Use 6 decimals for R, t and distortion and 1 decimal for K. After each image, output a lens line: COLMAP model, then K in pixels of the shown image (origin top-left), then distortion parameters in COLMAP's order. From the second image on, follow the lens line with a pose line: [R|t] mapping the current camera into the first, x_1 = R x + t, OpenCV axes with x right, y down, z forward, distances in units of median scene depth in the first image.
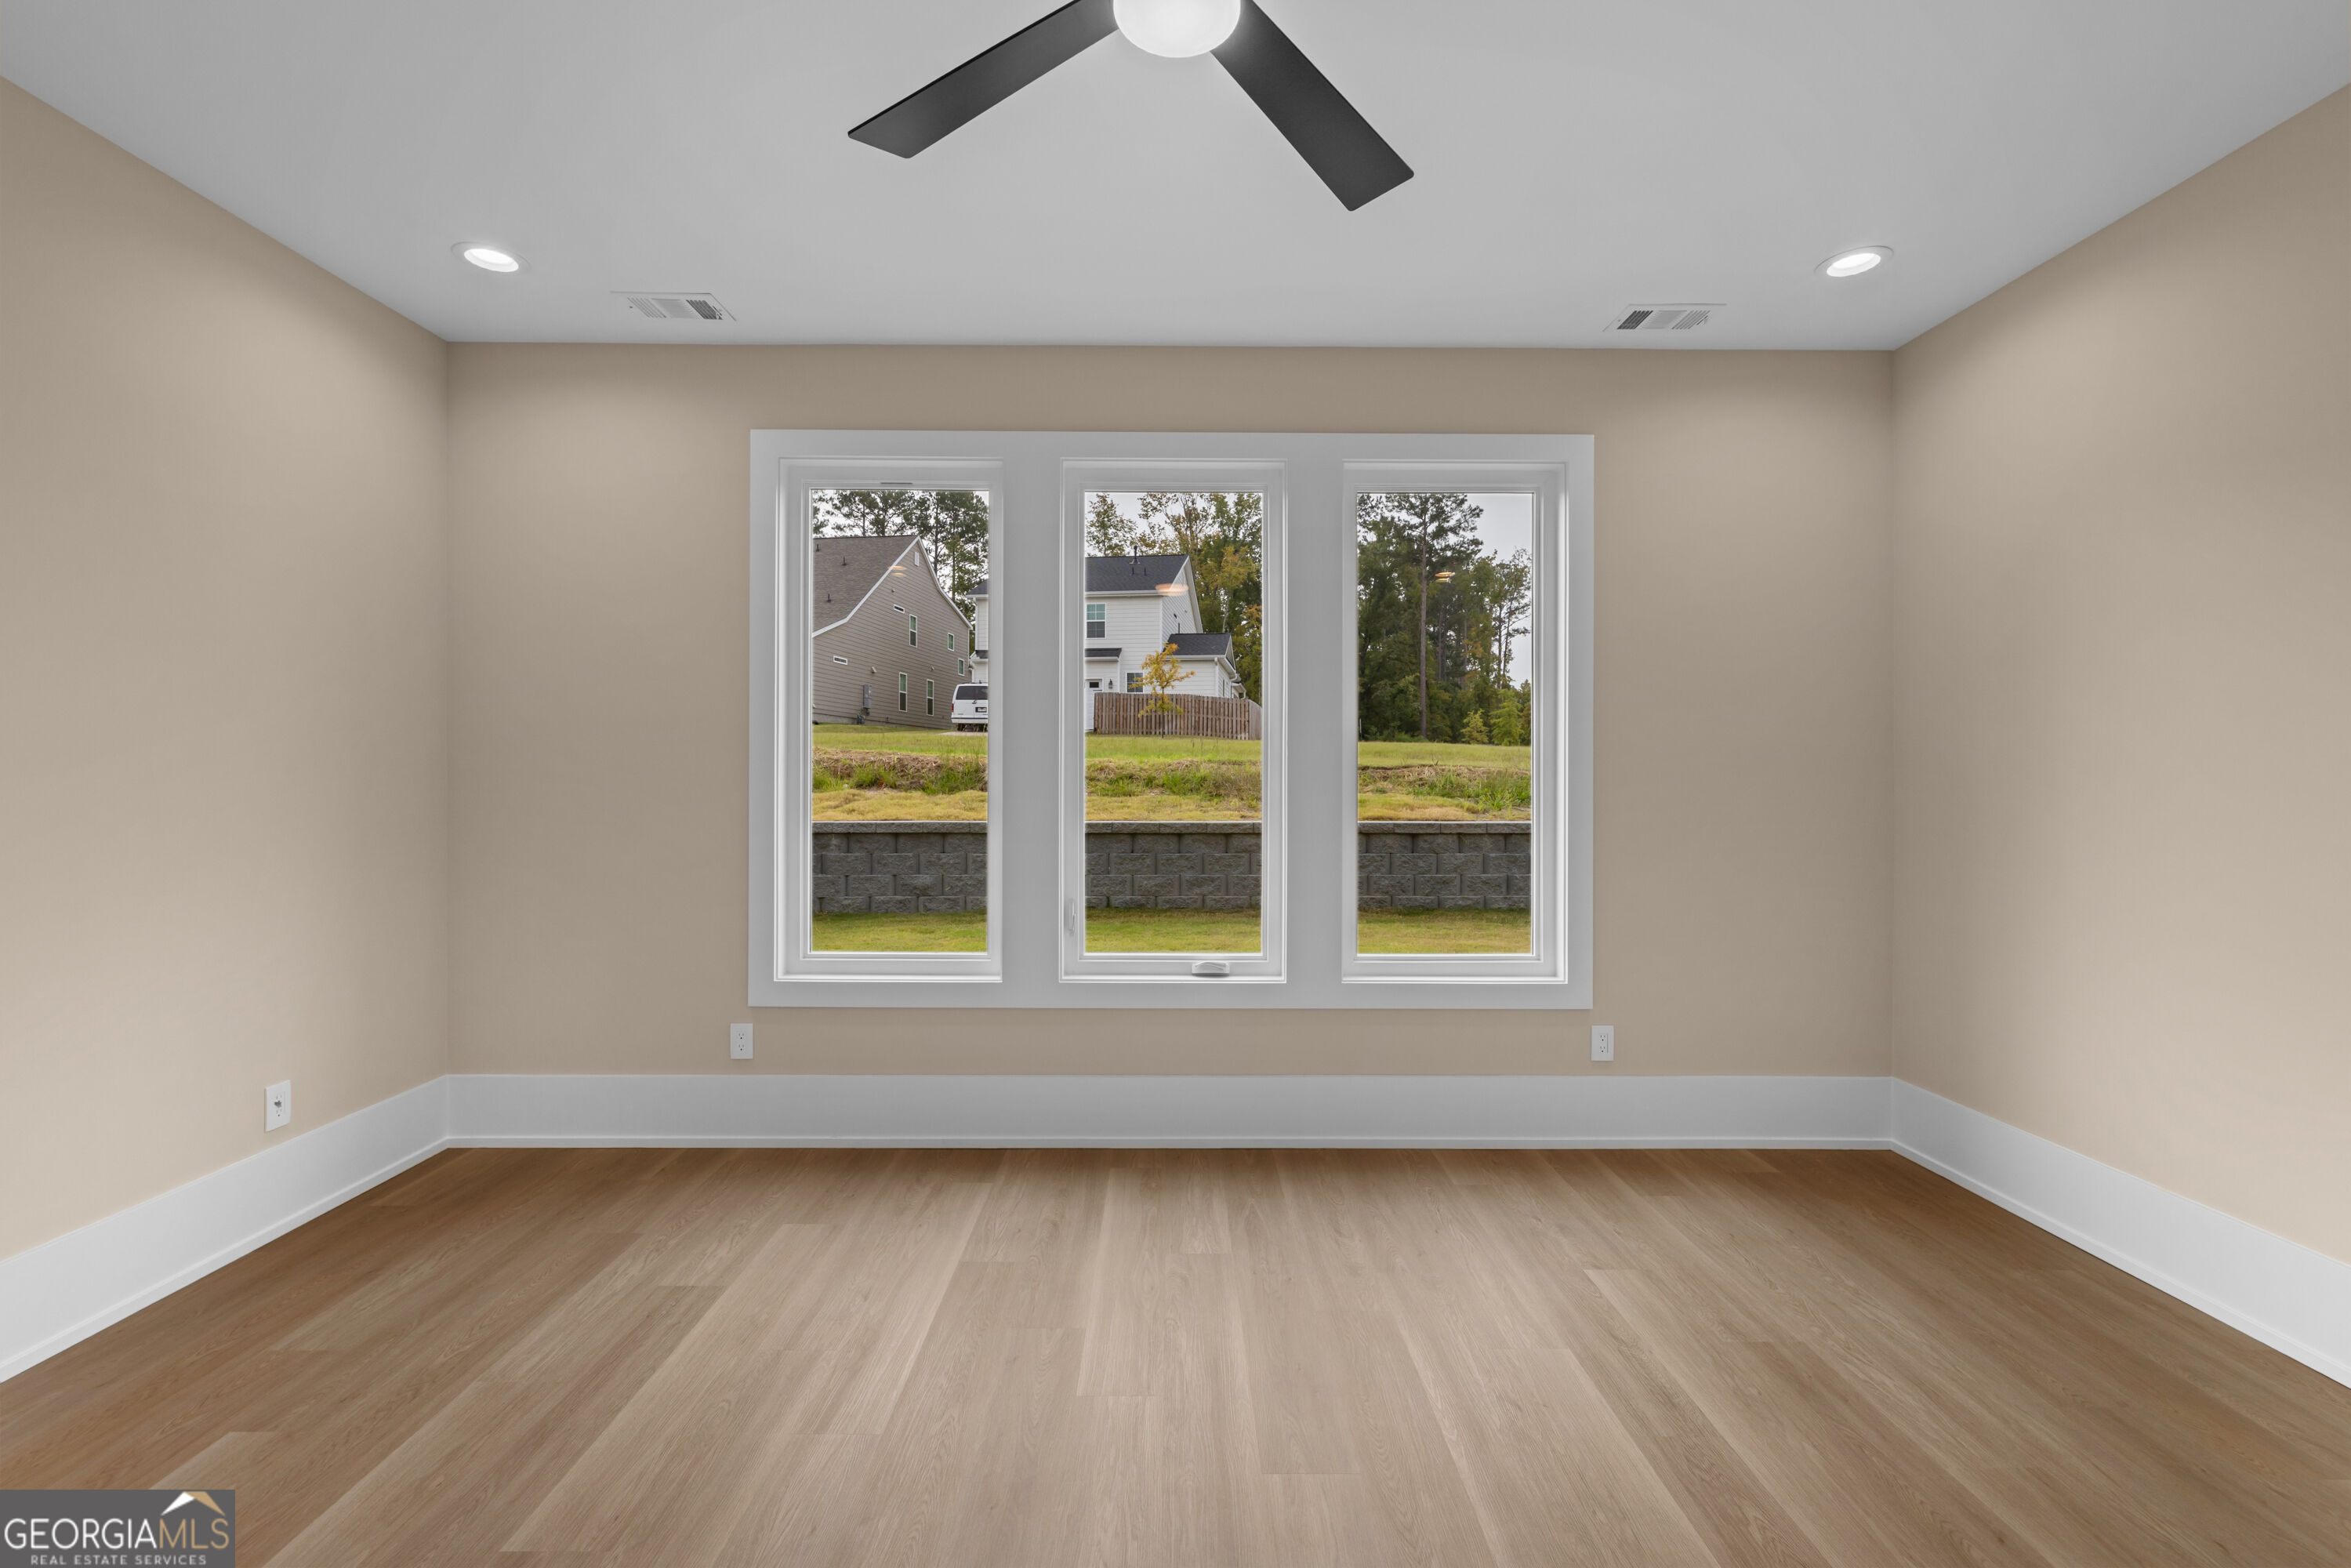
lens RADIAL K [[1024.6, 0, 1184.9], [0, 1024.6, 784.7], [0, 0, 1]] dist [-0.001633, 0.000800]
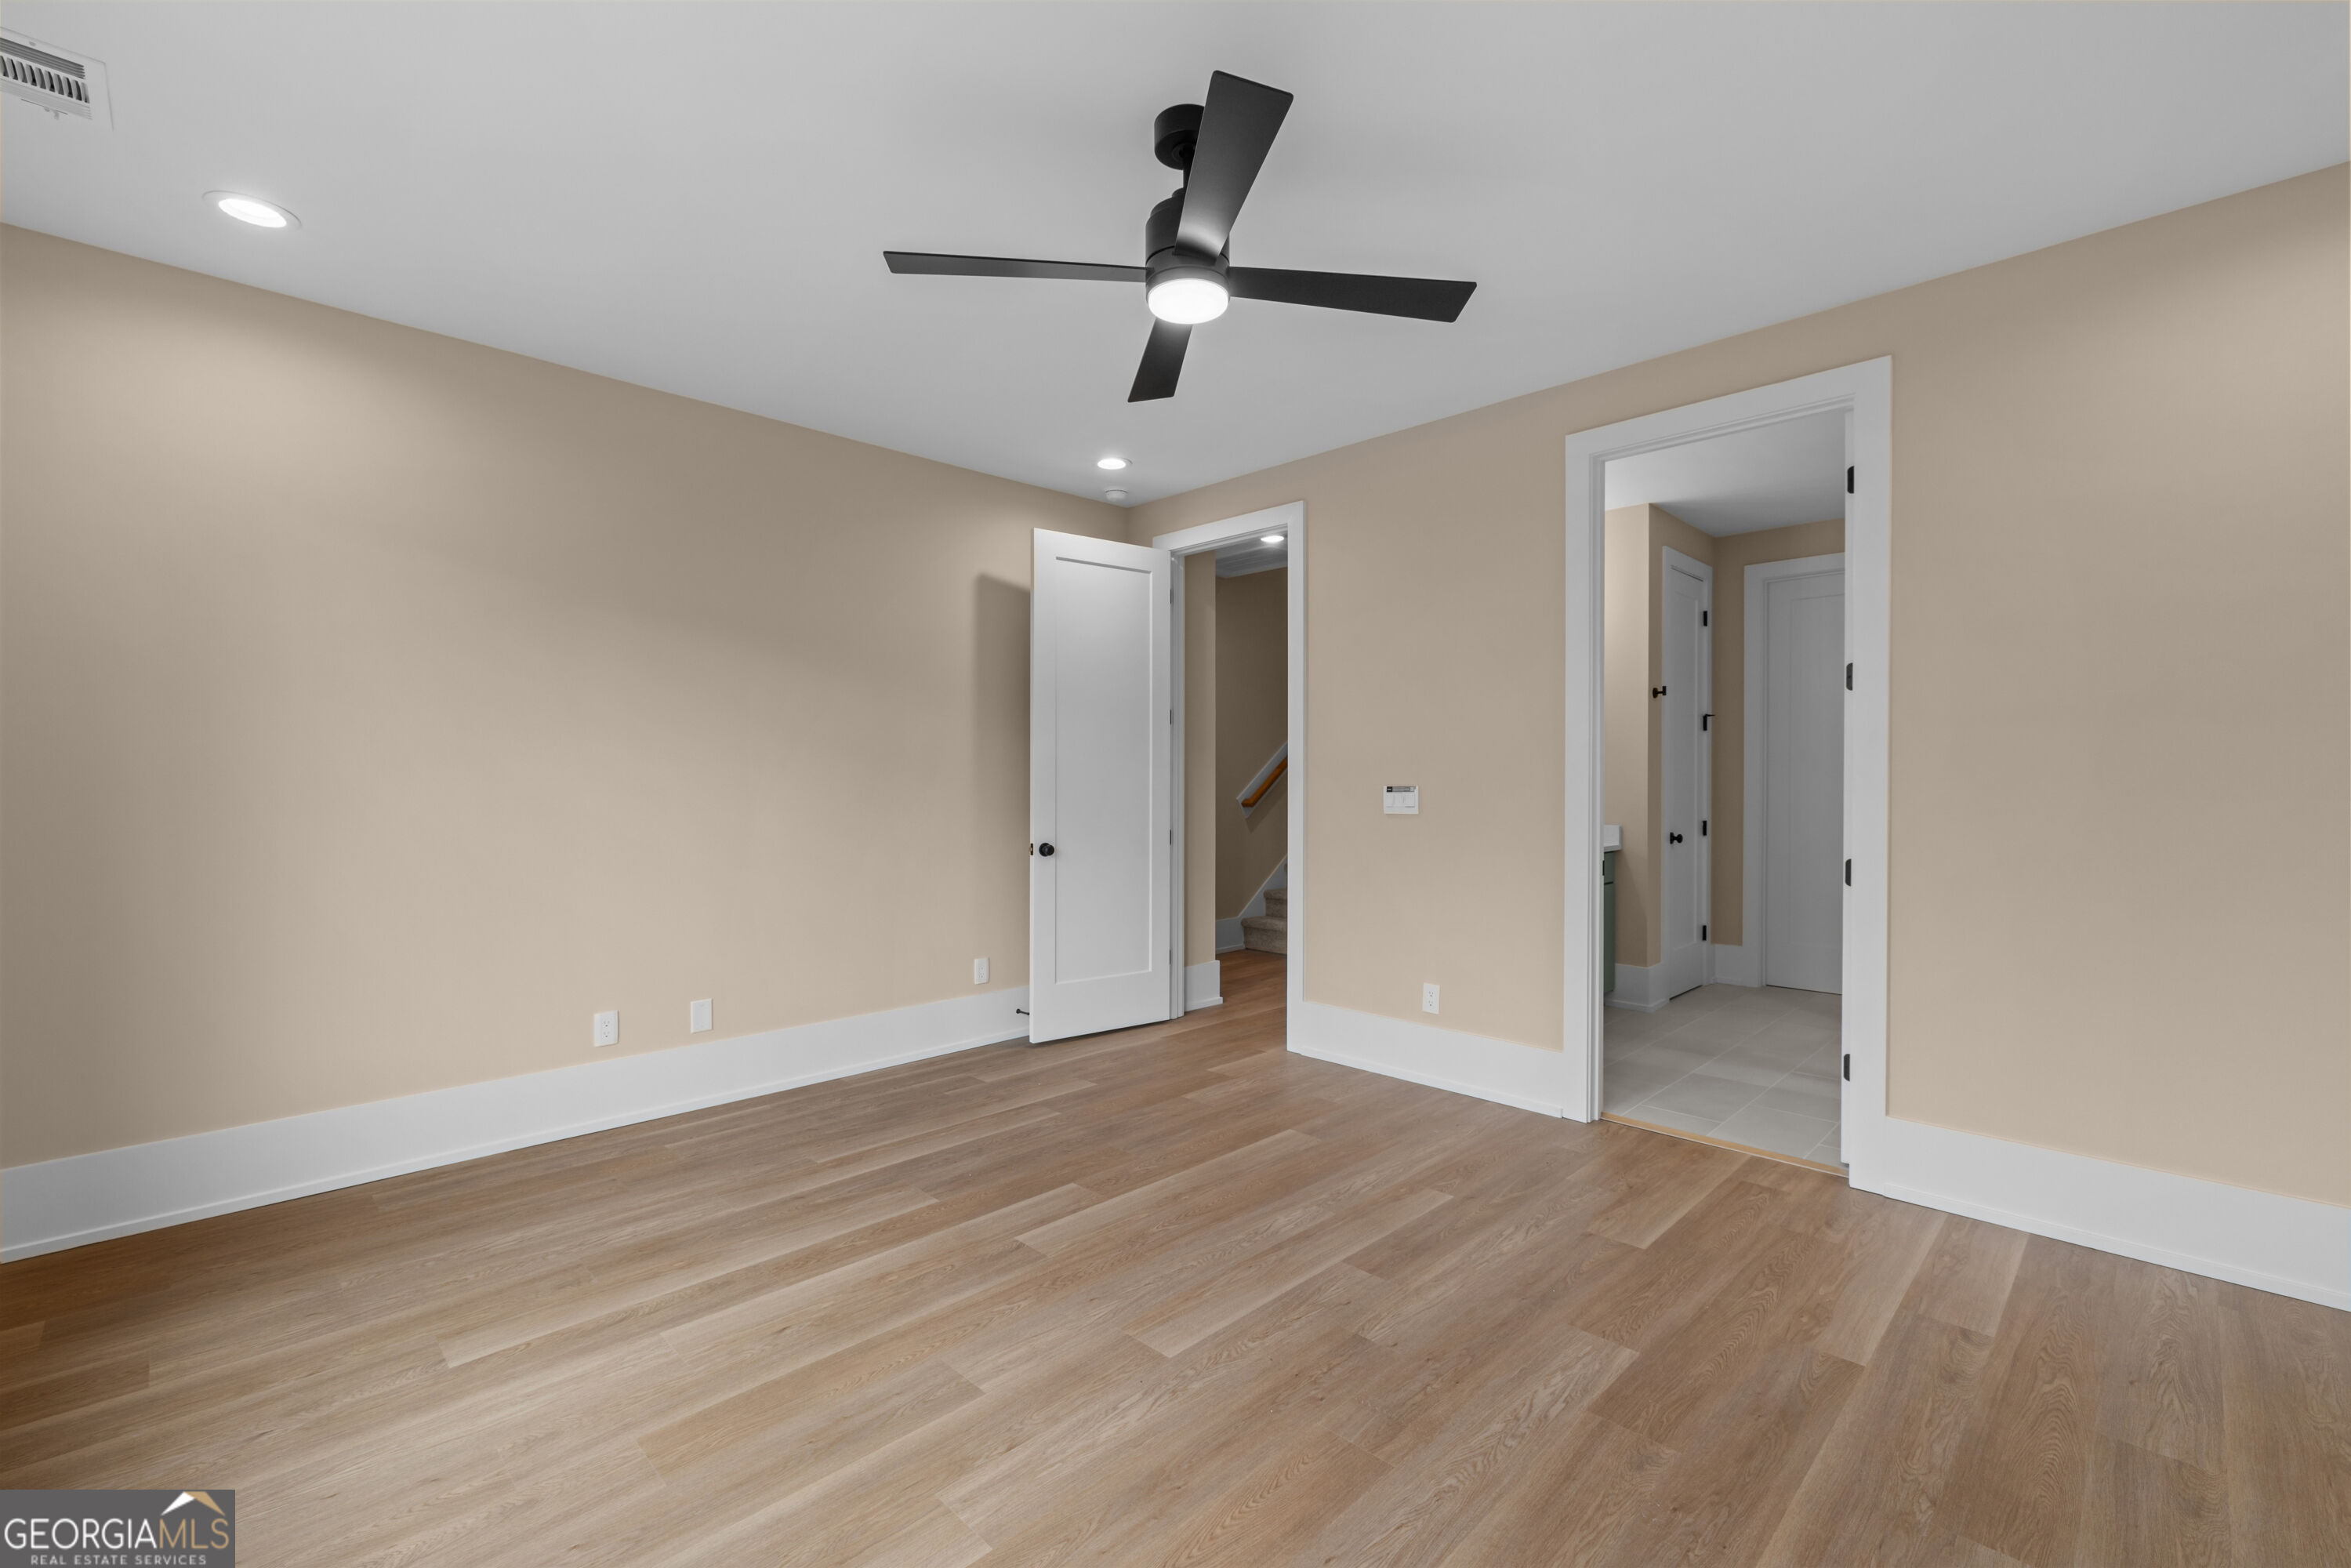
lens RADIAL K [[1024.6, 0, 1179.3], [0, 1024.6, 771.0], [0, 0, 1]] dist [-0.001633, 0.000800]
pose [[-0.702999, -0.000179, 0.711191, -0.471369], [0.004105, 0.999982, 0.004310, -0.010887], [-0.711179, 0.005949, -0.702986, 0.877845]]
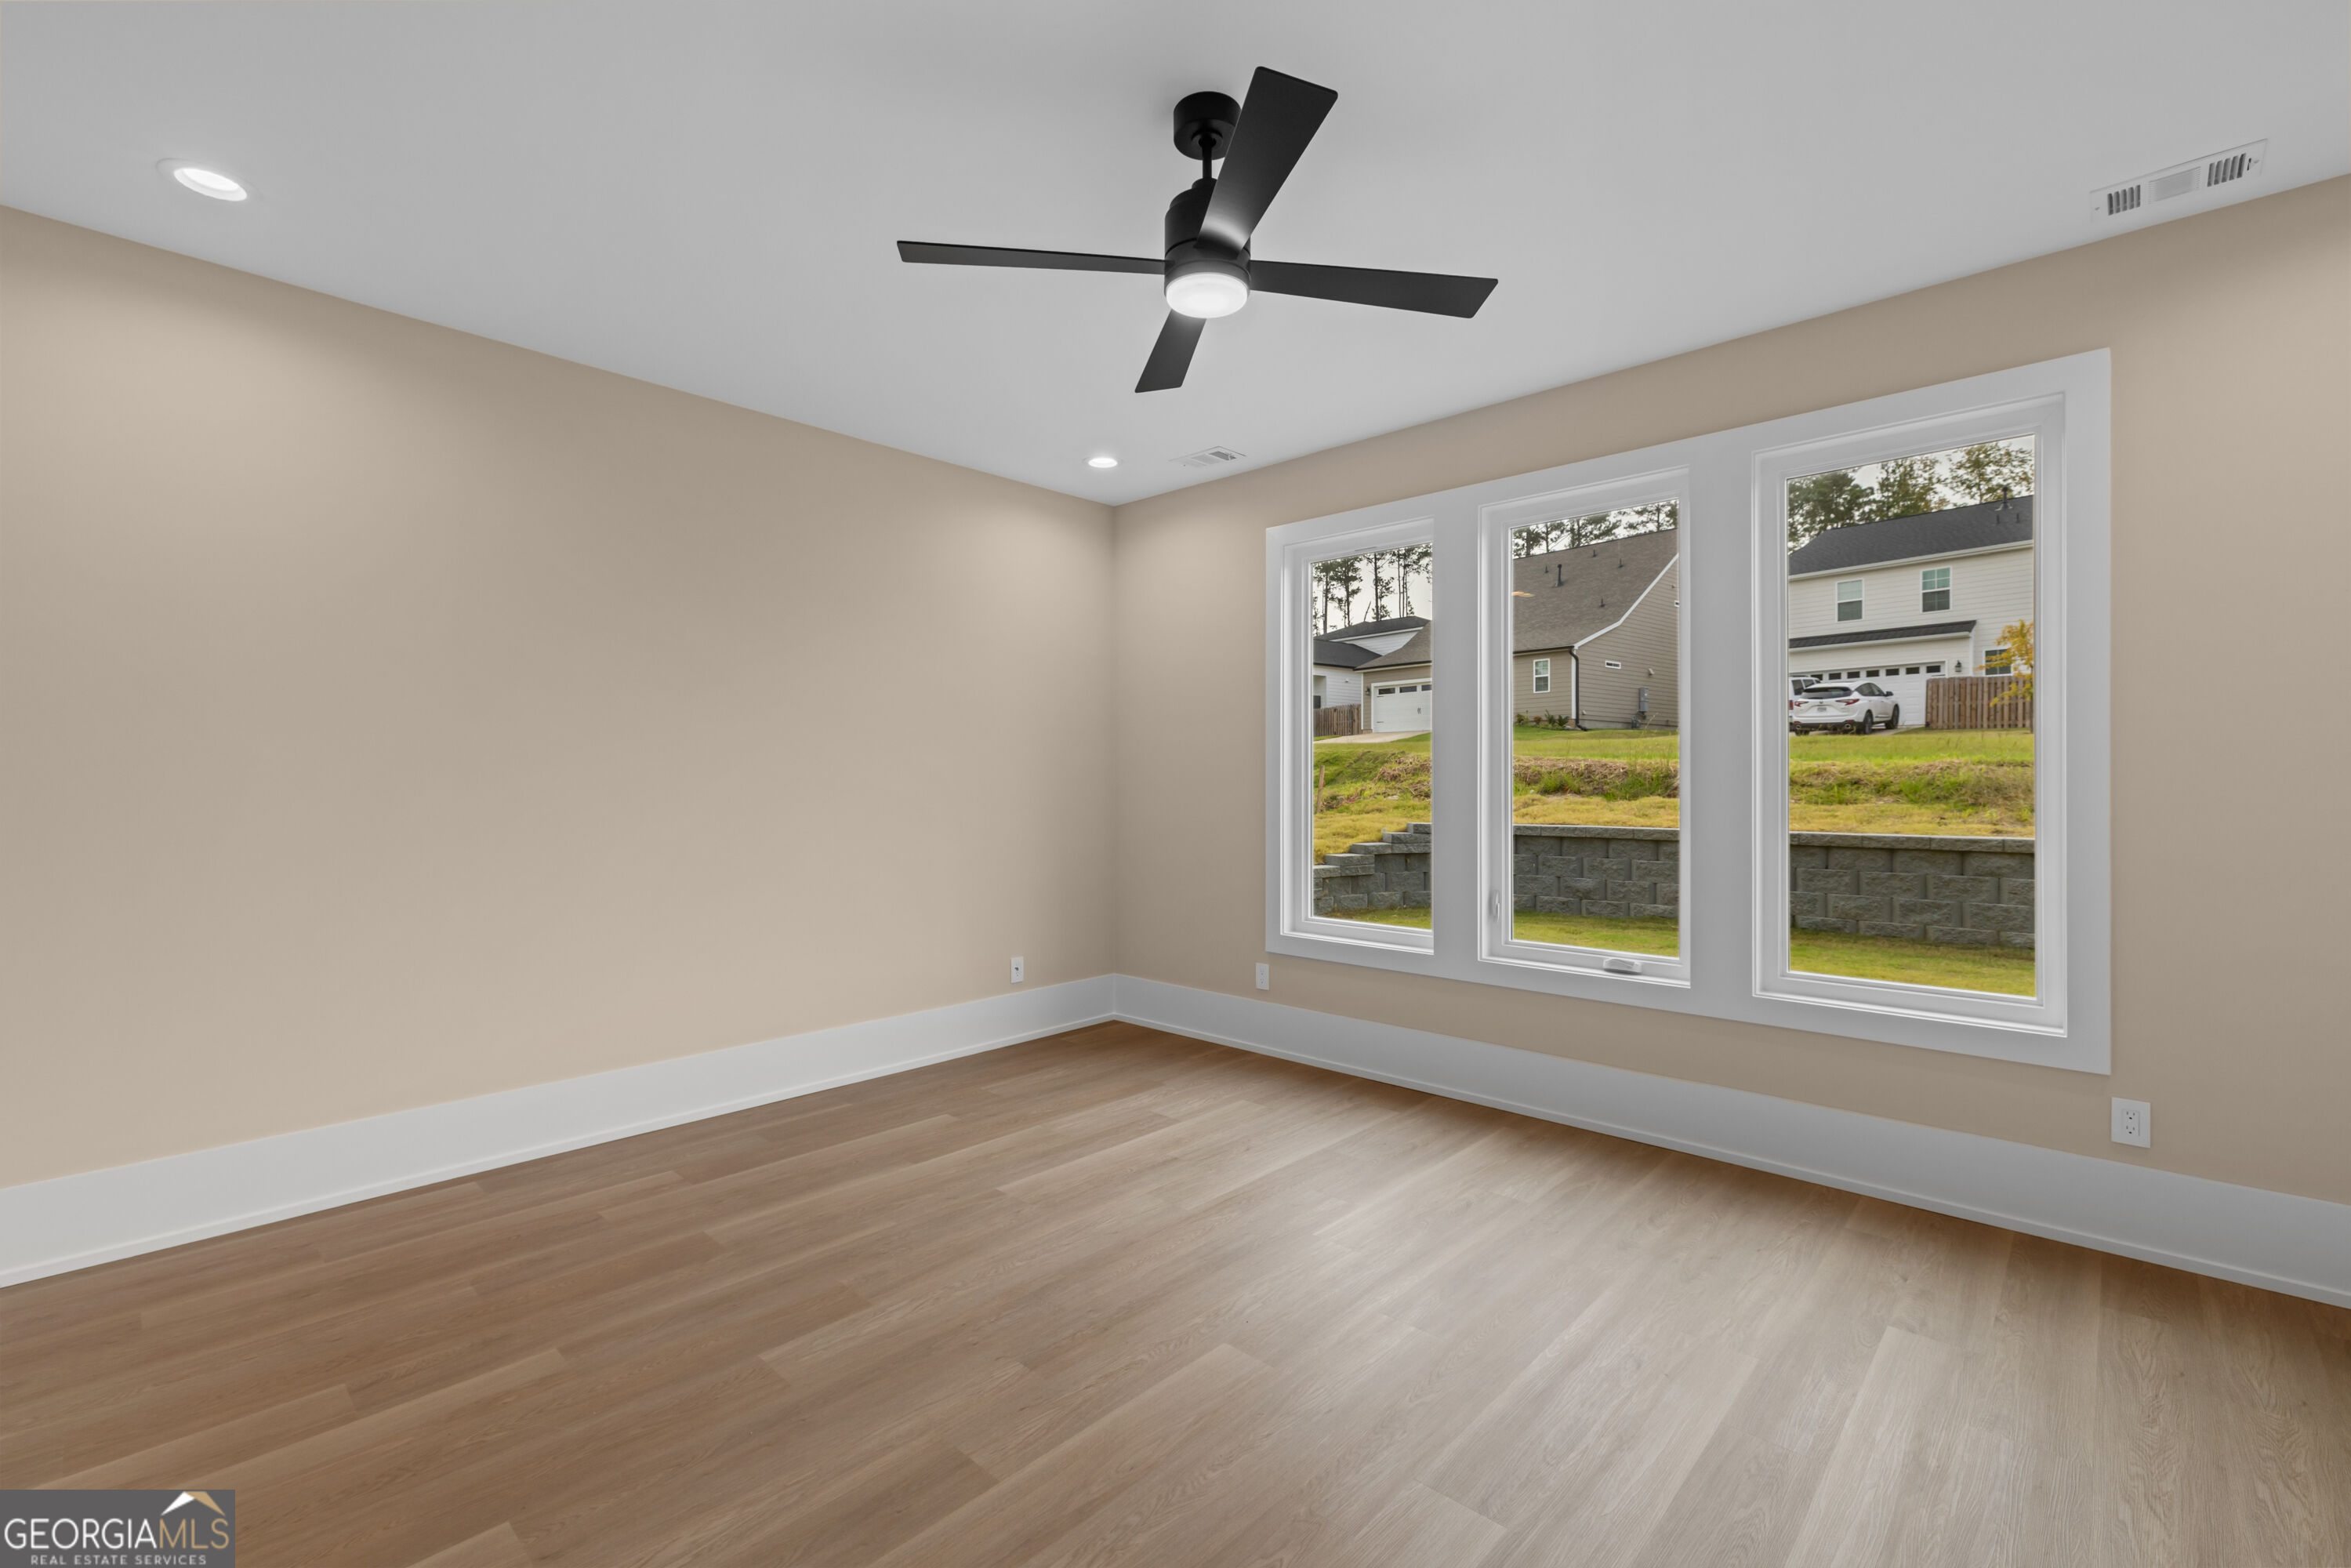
lens RADIAL K [[1024.6, 0, 1163.3], [0, 1024.6, 790.2], [0, 0, 1]] dist [-0.001633, 0.000800]
pose [[0.716455, 0.002902, -0.697628, 0.423393], [-0.003469, 0.999994, 0.000597, 0.001828], [0.697625, 0.001993, 0.716460, -0.072125]]
